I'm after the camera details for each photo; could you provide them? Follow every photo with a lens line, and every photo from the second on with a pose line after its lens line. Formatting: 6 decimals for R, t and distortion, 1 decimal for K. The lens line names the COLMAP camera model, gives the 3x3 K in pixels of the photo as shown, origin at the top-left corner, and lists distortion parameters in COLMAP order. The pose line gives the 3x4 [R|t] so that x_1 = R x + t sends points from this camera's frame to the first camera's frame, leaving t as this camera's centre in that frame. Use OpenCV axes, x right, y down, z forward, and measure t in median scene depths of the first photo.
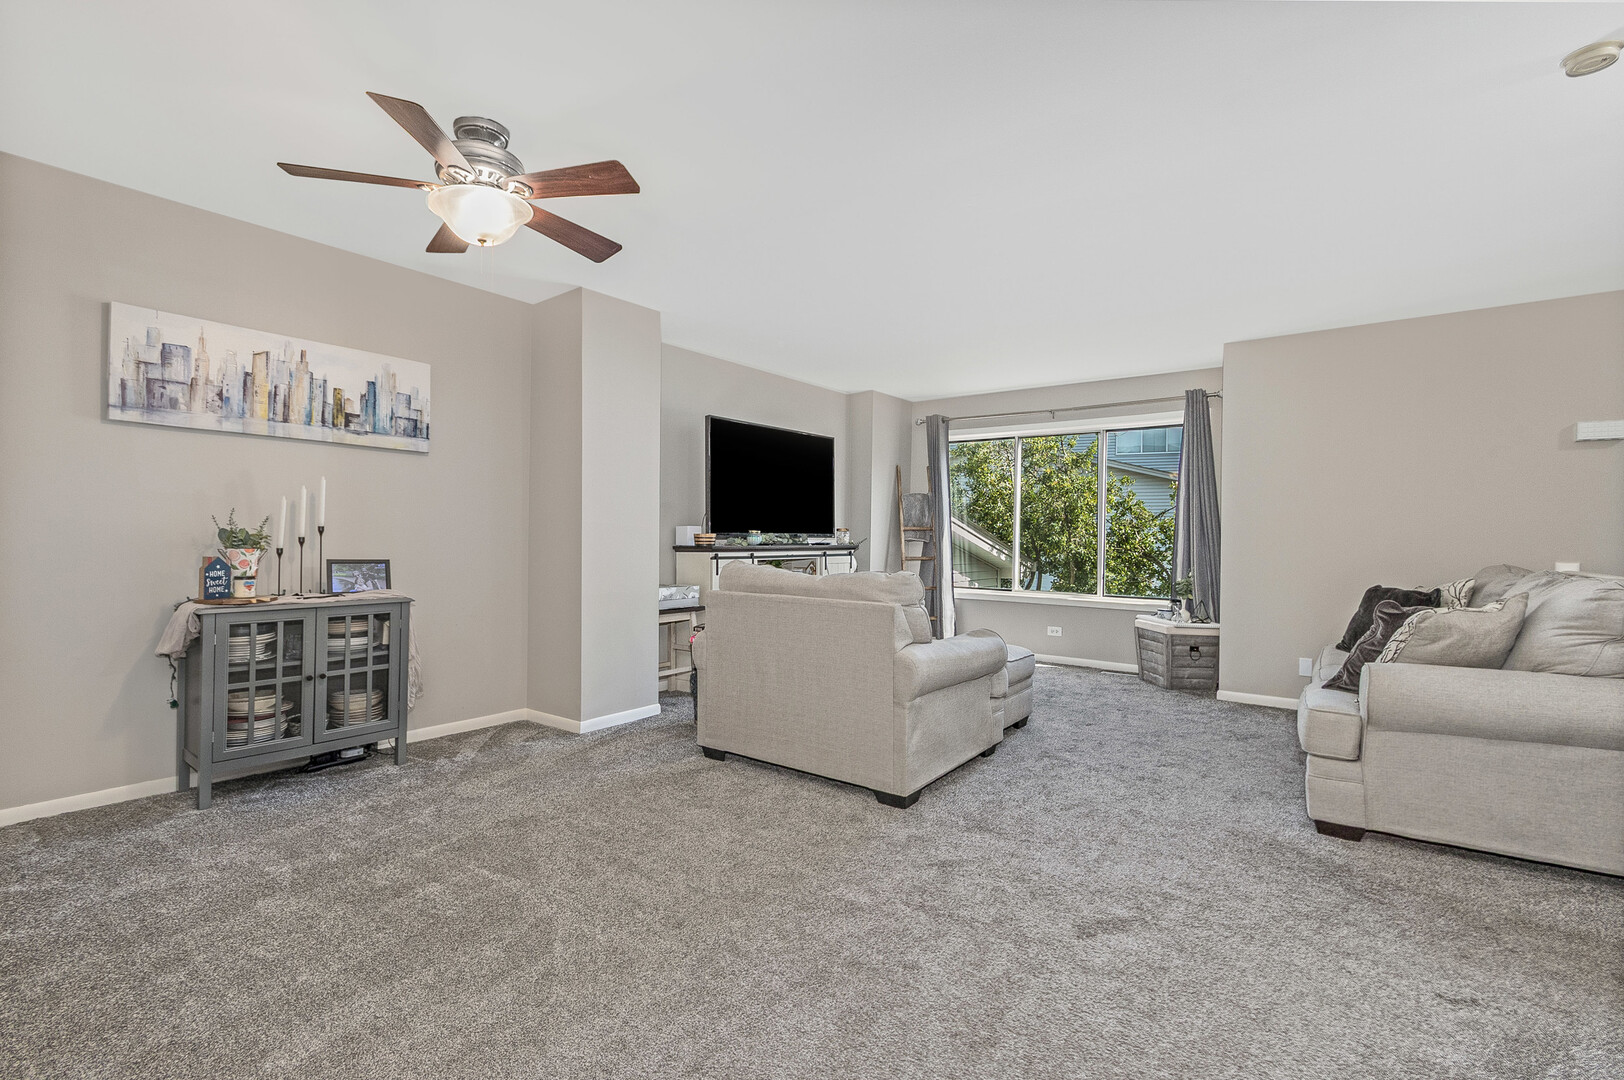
lens RADIAL K [[741.3, 0, 811.5], [0, 741.3, 534.1], [0, 0, 1]] dist [0.000815, 0.000017]
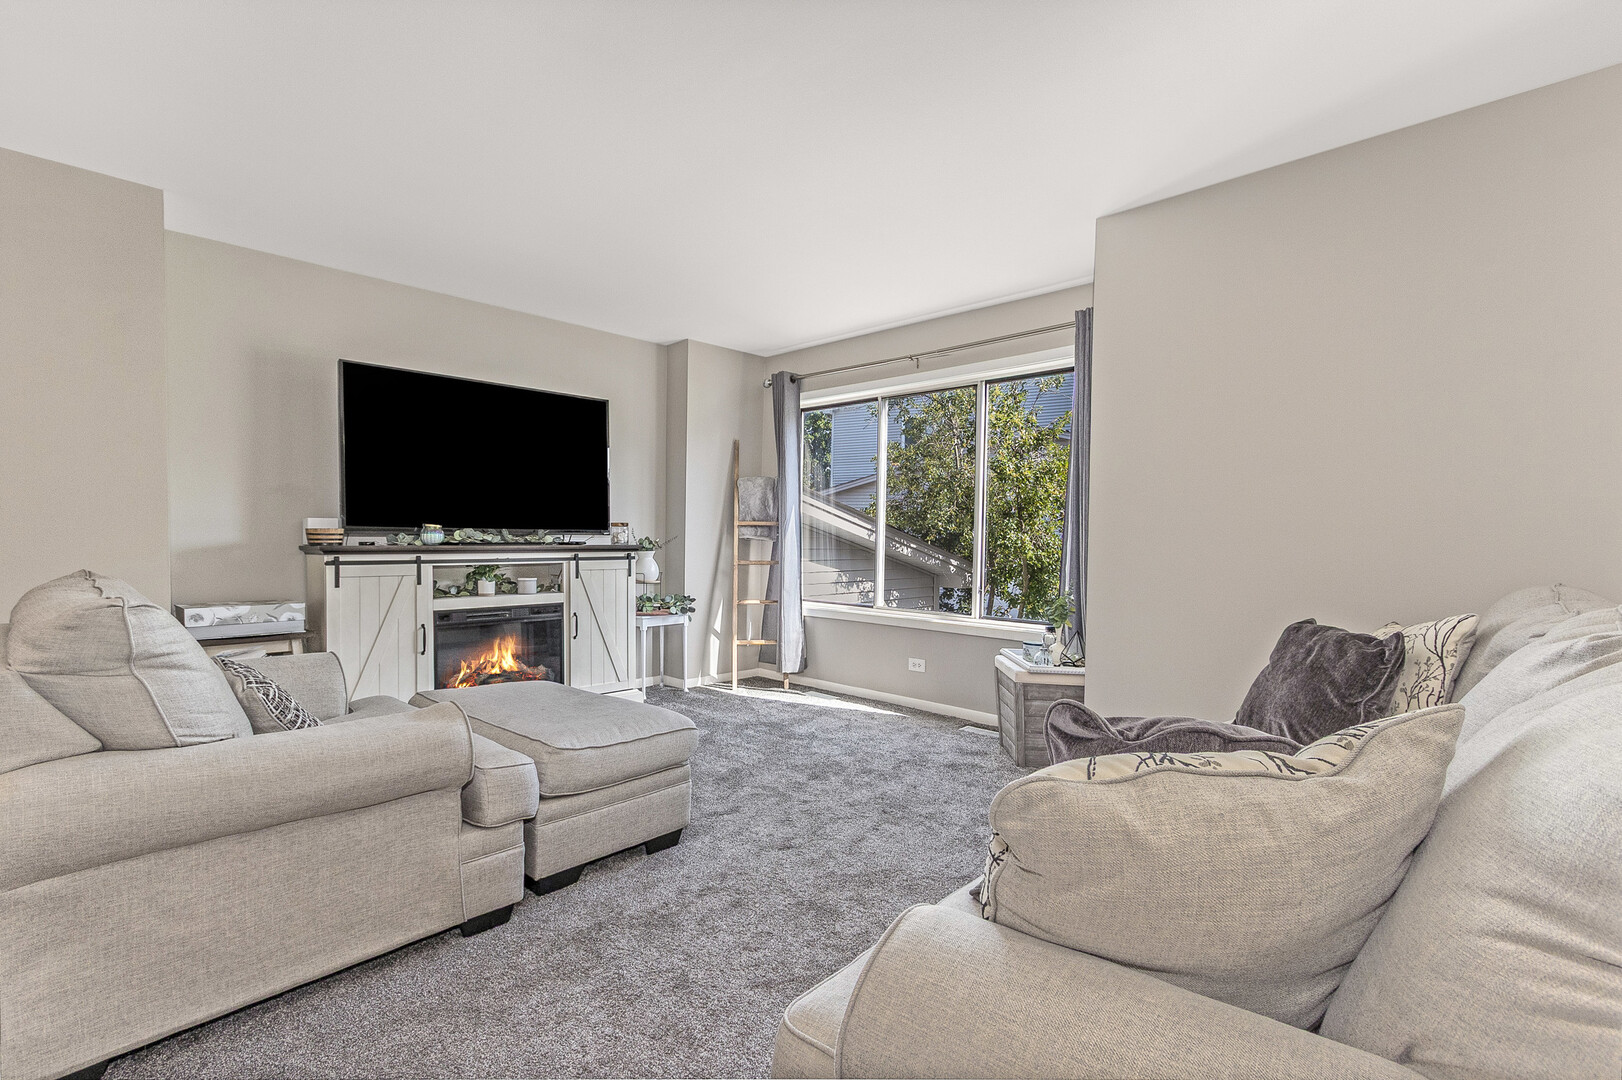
lens RADIAL K [[738.5, 0, 808.8], [0, 738.5, 557.0], [0, 0, 1]] dist [-0.000067, -0.000146]
pose [[0.994163, 0.003618, -0.107831, 0.345176], [-0.000315, 0.999531, 0.030634, 0.004551], [0.107891, -0.030421, 0.993697, 0.318315]]
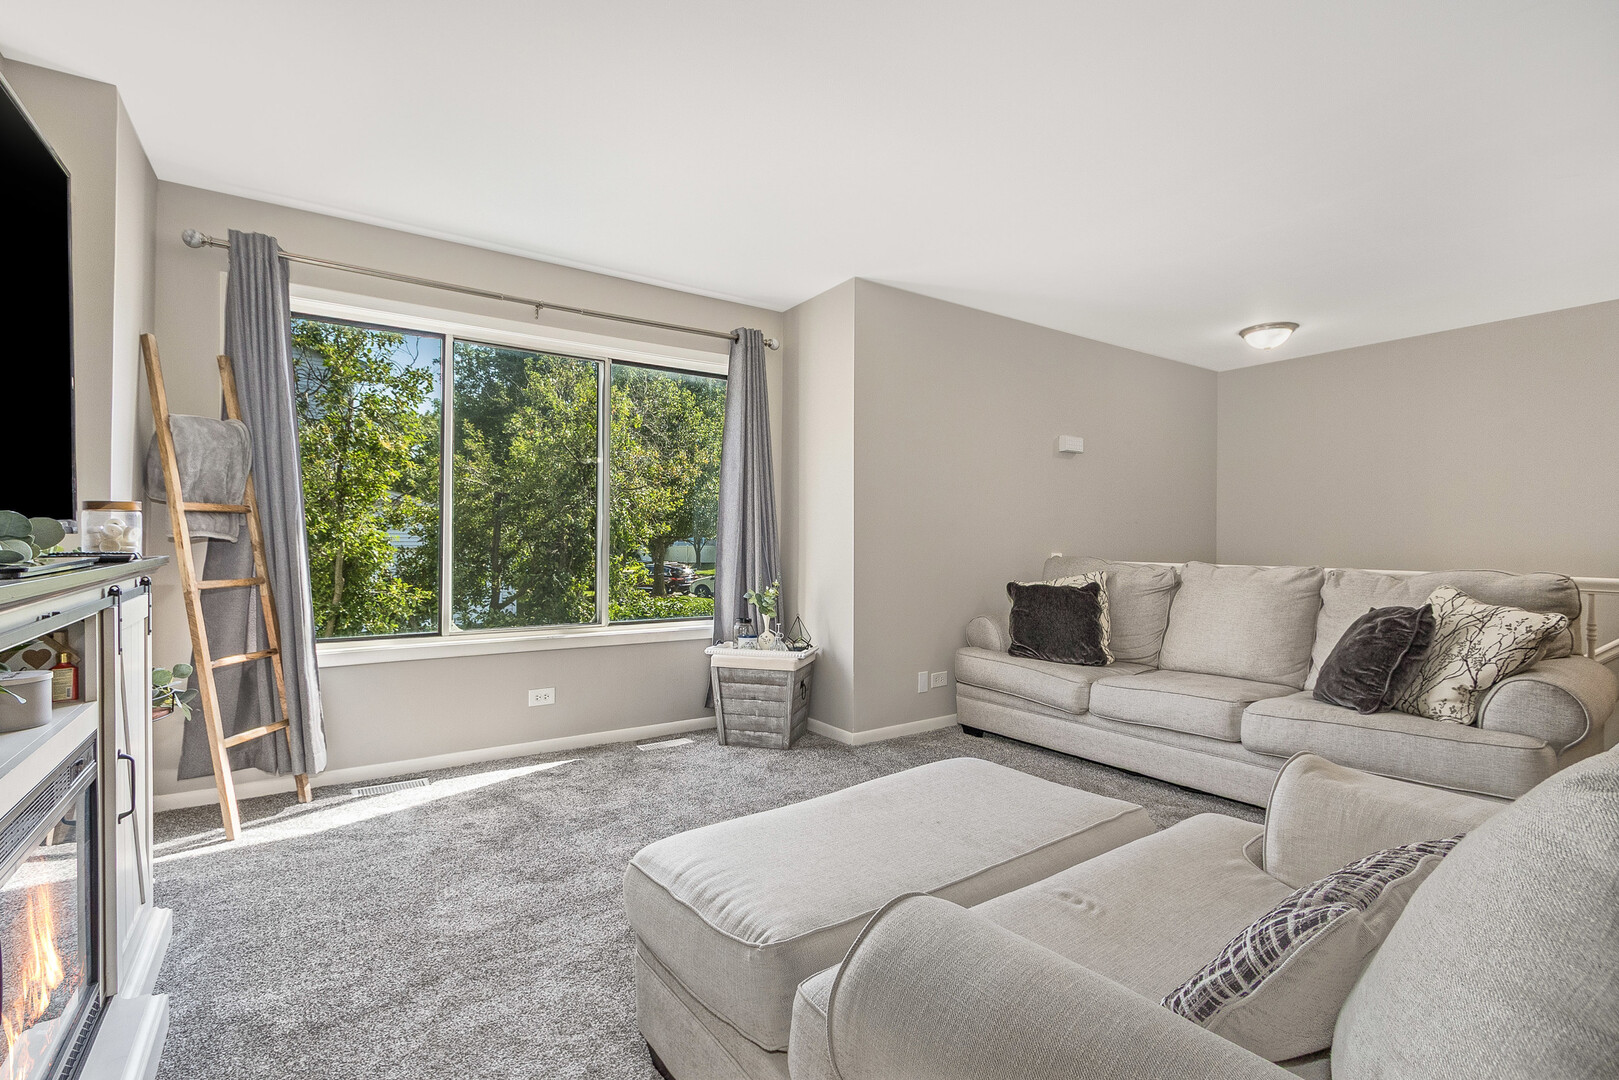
lens RADIAL K [[739.0, 0, 809.0], [0, 739.0, 534.1], [0, 0, 1]] dist [0.000815, 0.000017]
pose [[0.311165, -0.004175, 0.950347, -0.165391], [-0.006773, 0.999955, 0.006611, 0.001947], [-0.950332, -0.008494, 0.311122, 0.725805]]
